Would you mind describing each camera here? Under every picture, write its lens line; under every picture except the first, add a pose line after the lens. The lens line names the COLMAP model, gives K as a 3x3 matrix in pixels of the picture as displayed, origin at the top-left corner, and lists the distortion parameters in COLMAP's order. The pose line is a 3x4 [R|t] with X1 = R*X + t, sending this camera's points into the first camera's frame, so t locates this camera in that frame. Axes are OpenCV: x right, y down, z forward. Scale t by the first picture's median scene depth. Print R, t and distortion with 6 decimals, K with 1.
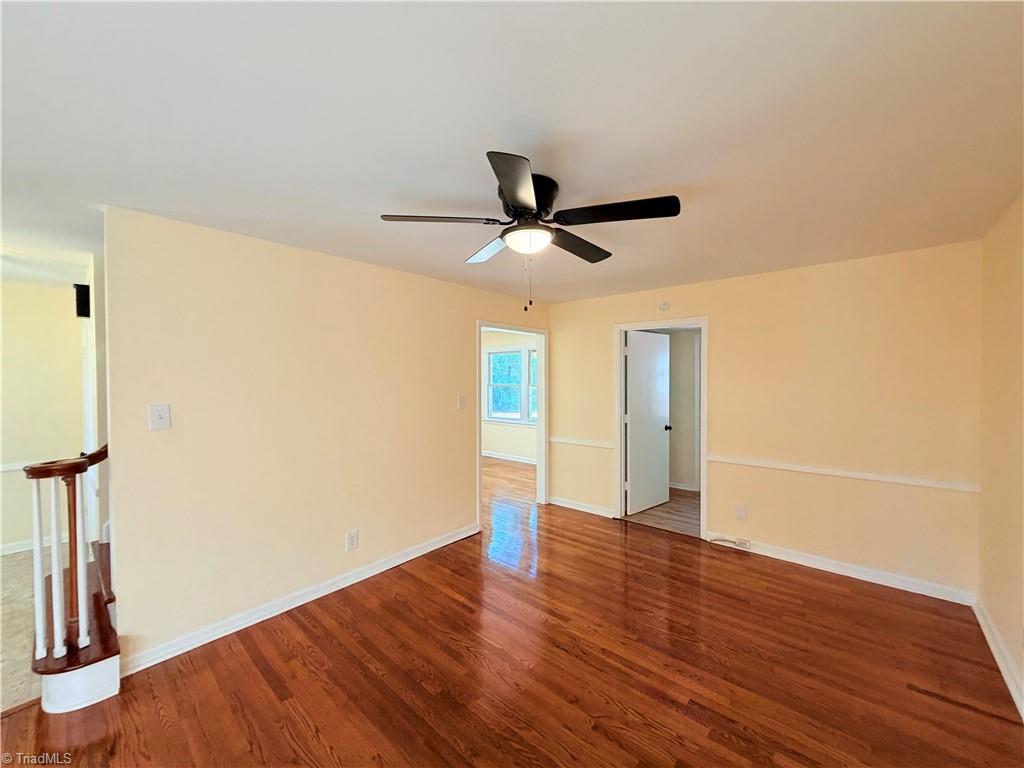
lens RADIAL K [[404.5, 0, 508.0], [0, 404.5, 384.8], [0, 0, 1]] dist [-0.000710, -0.000253]
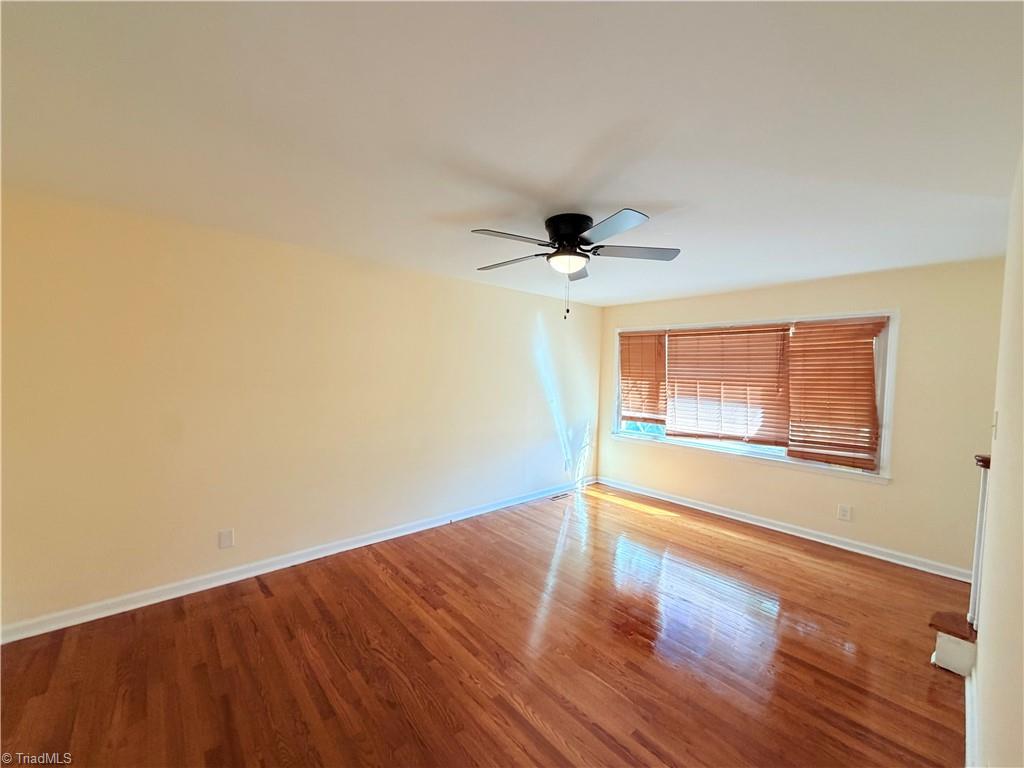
lens RADIAL K [[404.5, 0, 508.0], [0, 404.5, 384.8], [0, 0, 1]] dist [-0.000710, -0.000253]
pose [[-0.990614, -0.027610, 0.133873, 0.051642], [-0.020235, 0.998218, 0.056137, -0.043262], [-0.135184, 0.052901, -0.989407, 2.032996]]
